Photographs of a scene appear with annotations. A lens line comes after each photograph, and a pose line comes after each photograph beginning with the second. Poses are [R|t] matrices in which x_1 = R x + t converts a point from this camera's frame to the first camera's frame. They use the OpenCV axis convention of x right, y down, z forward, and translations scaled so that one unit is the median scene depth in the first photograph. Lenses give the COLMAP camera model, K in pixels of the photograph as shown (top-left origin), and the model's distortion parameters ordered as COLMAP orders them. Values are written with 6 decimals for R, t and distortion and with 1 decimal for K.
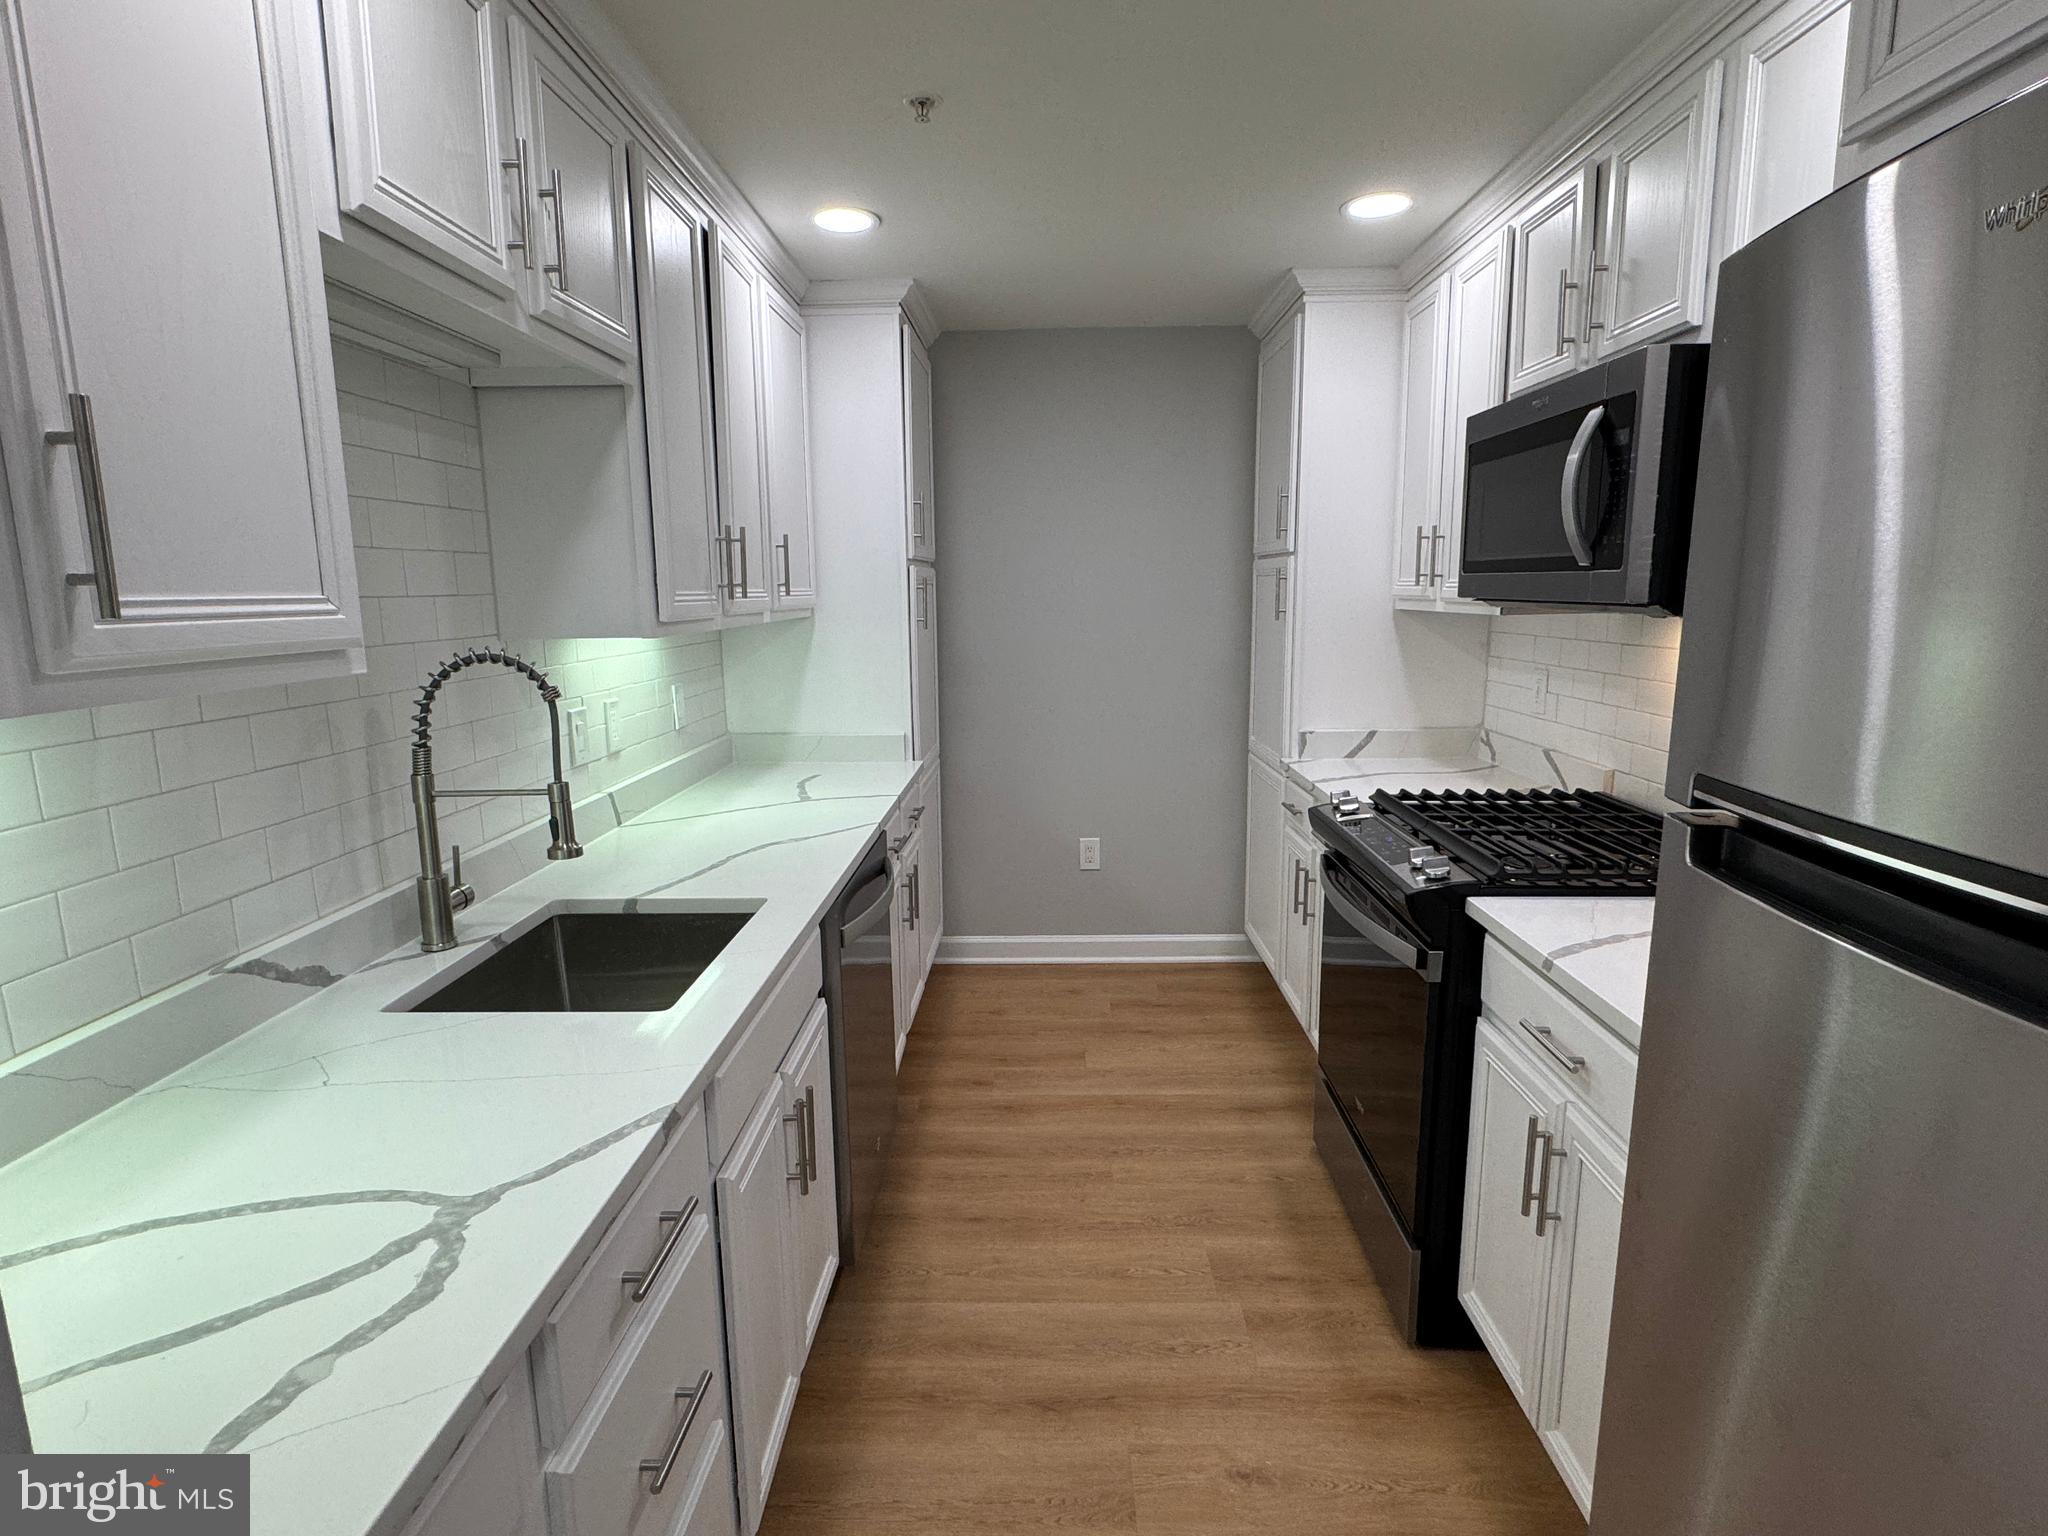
lens RADIAL K [[1057.6, 0, 1016.6], [0, 1057.6, 768.7], [0, 0, 1]] dist [-0.004047, 0.001143]
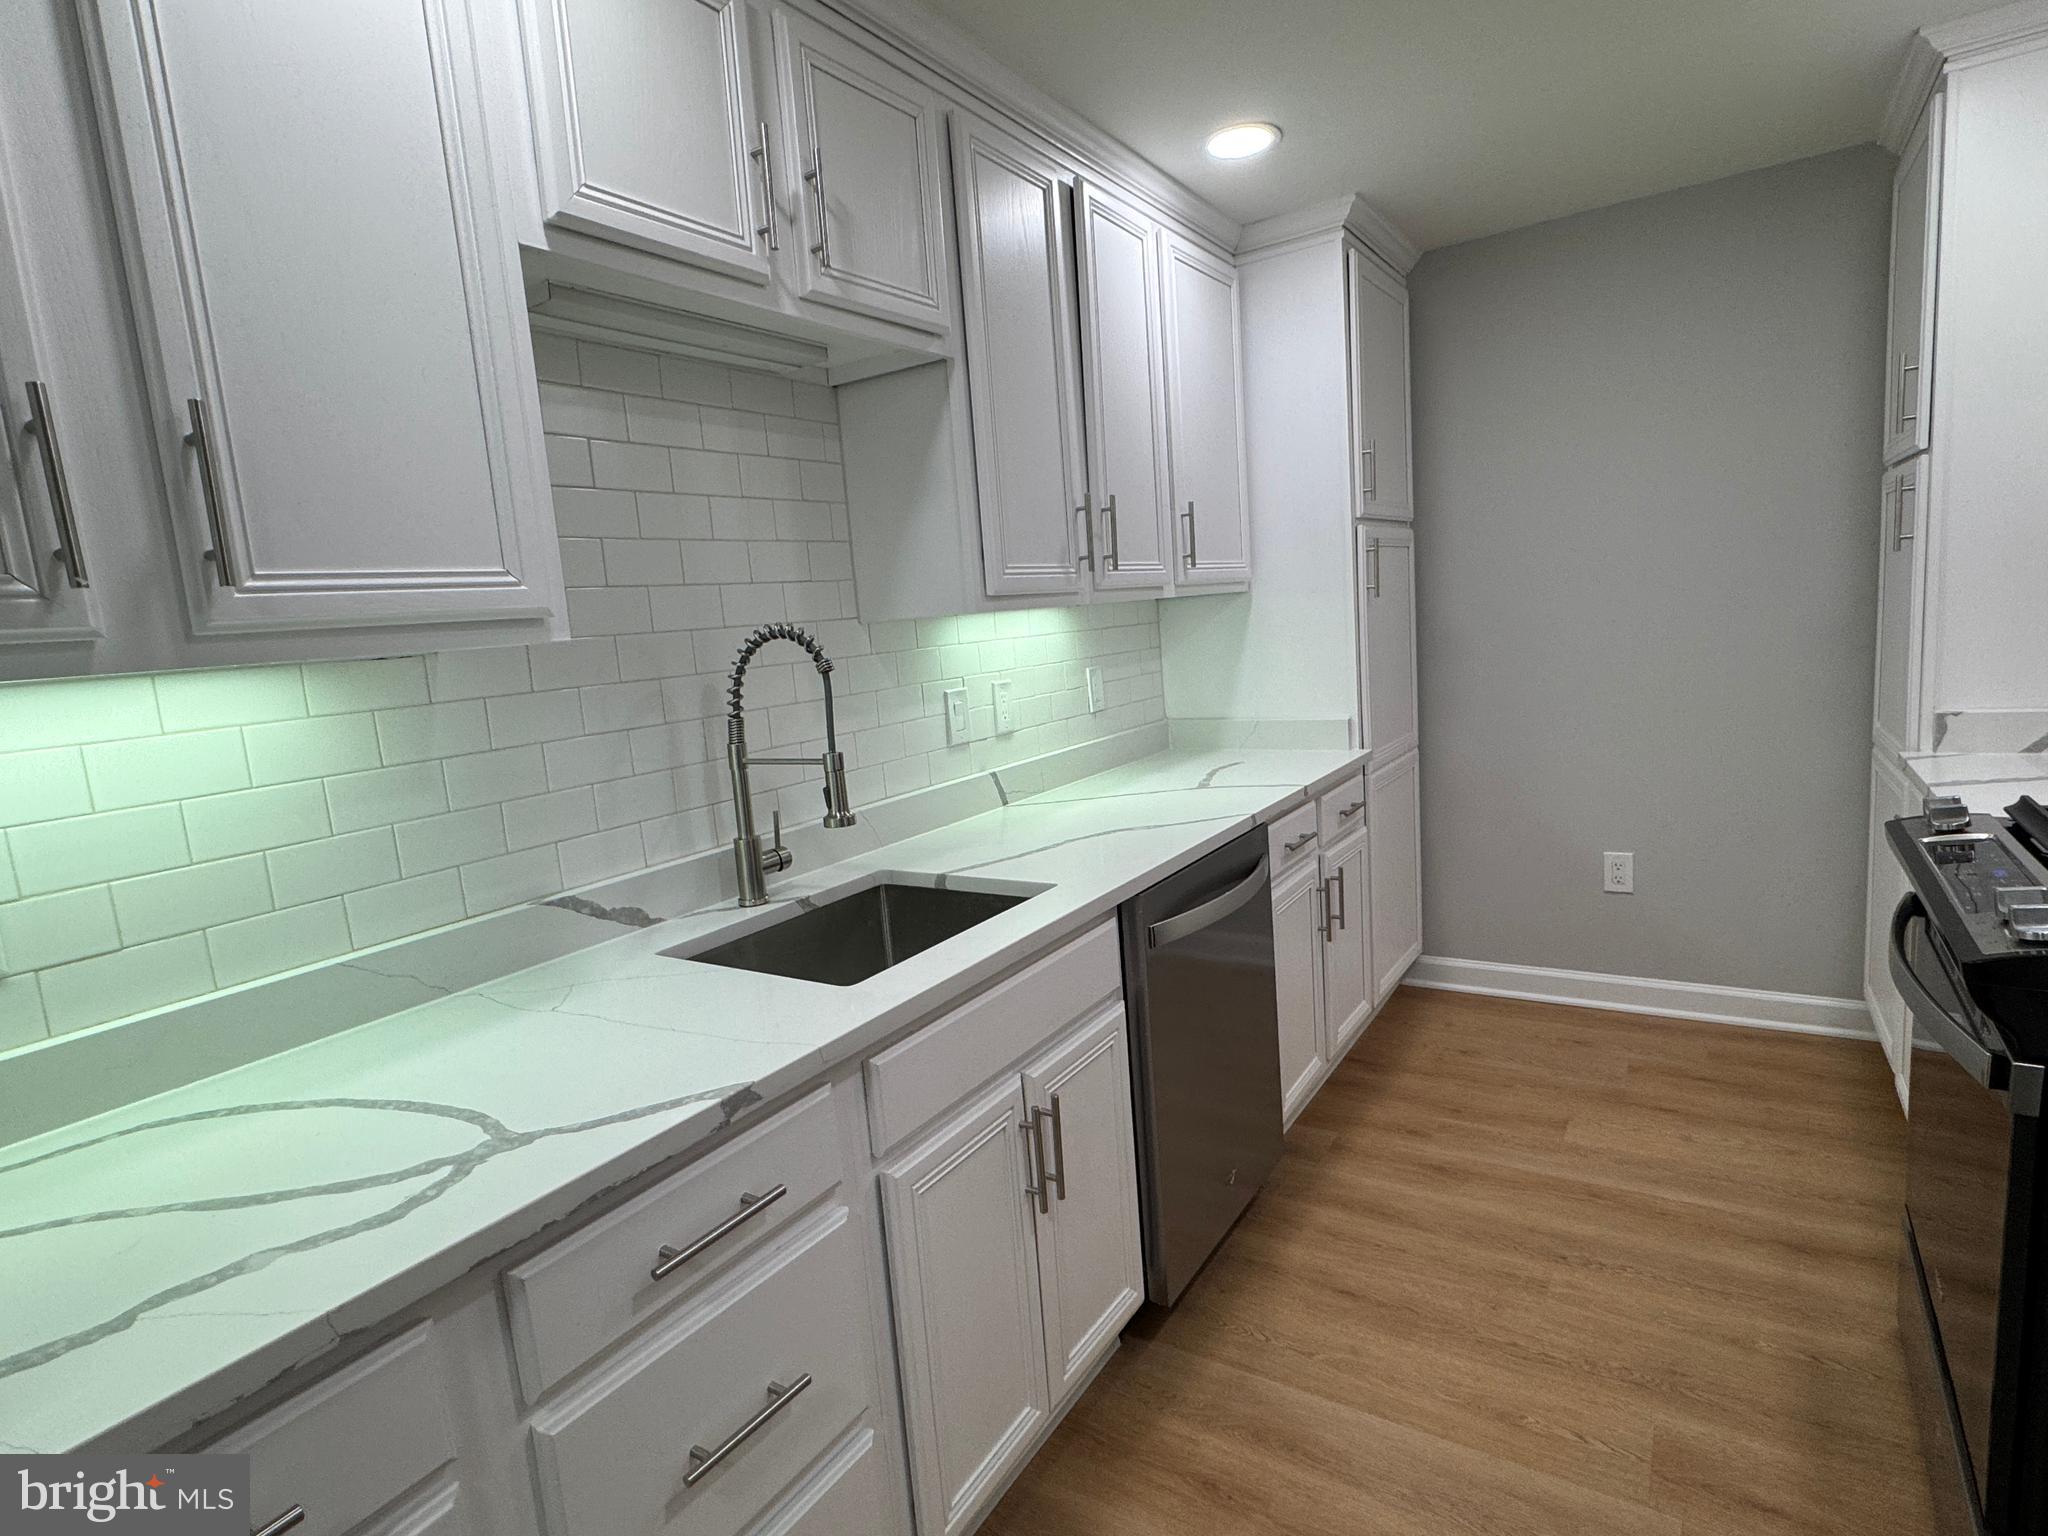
lens RADIAL K [[1057.6, 0, 1014.8], [0, 1057.6, 766.8], [0, 0, 1]] dist [-0.004047, 0.001143]
pose [[0.847184, 0.021471, -0.530866, 0.202842], [-0.021759, 0.999747, 0.005712, 0.013480], [0.530854, 0.006712, 0.847437, 0.176253]]
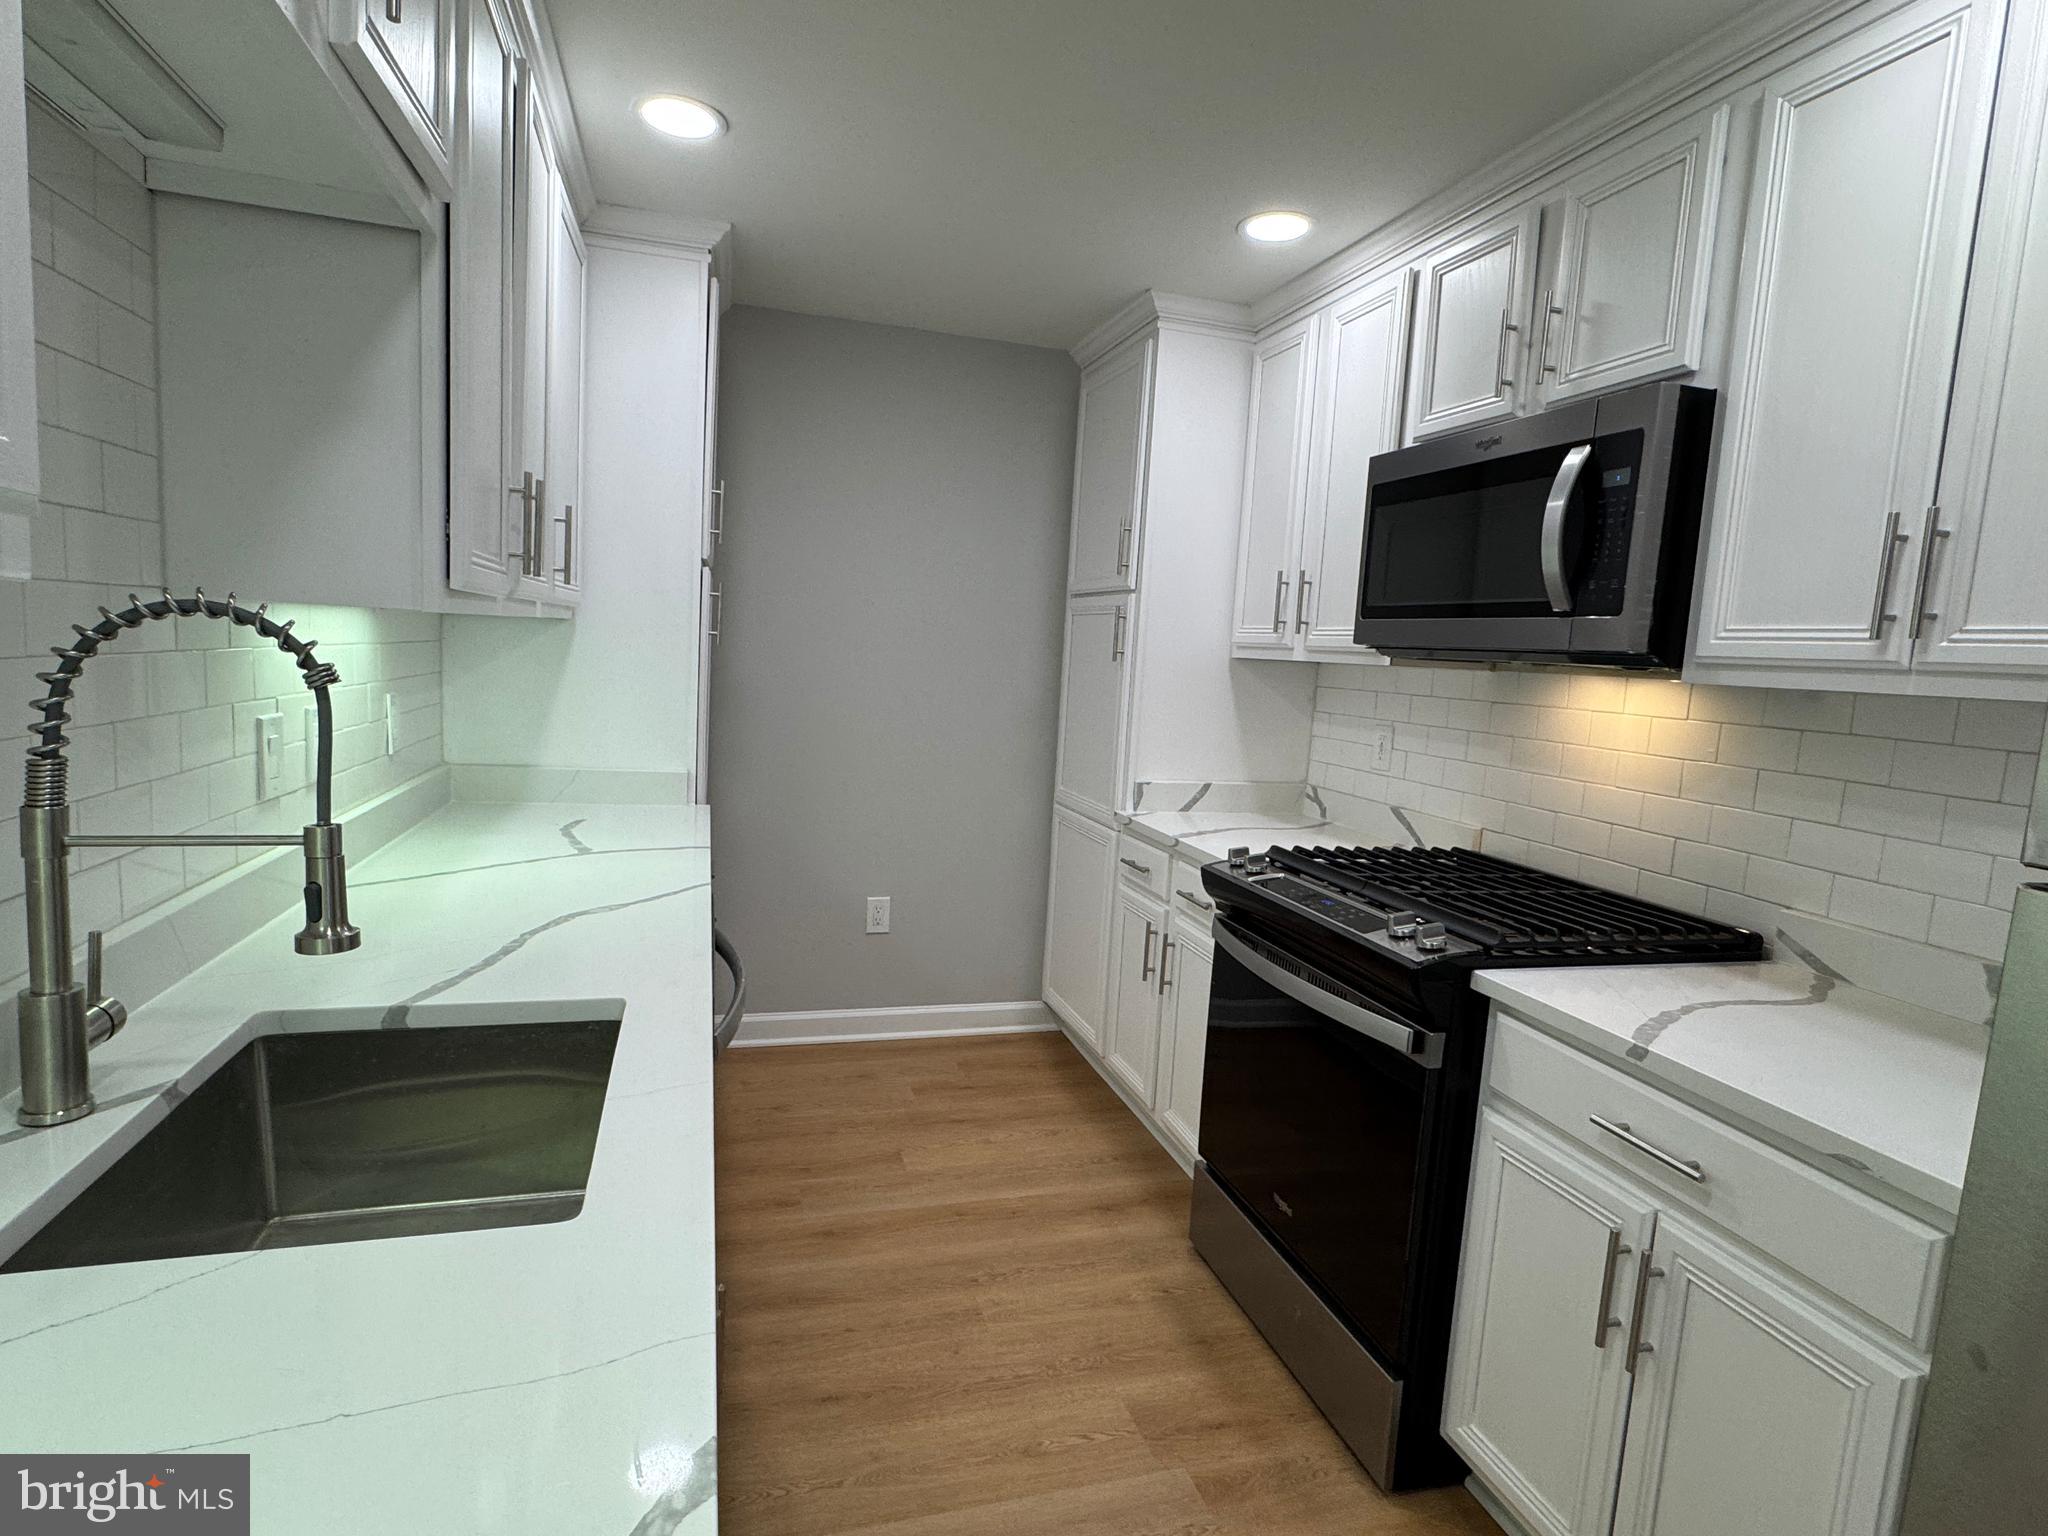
lens RADIAL K [[1057.6, 0, 1016.4], [0, 1057.6, 768.9], [0, 0, 1]] dist [-0.004047, 0.001143]
pose [[0.949474, 0.032460, 0.312164, -0.194050], [-0.017254, 0.998532, -0.051352, 0.004379], [-0.313372, 0.043371, 0.948639, 0.240452]]
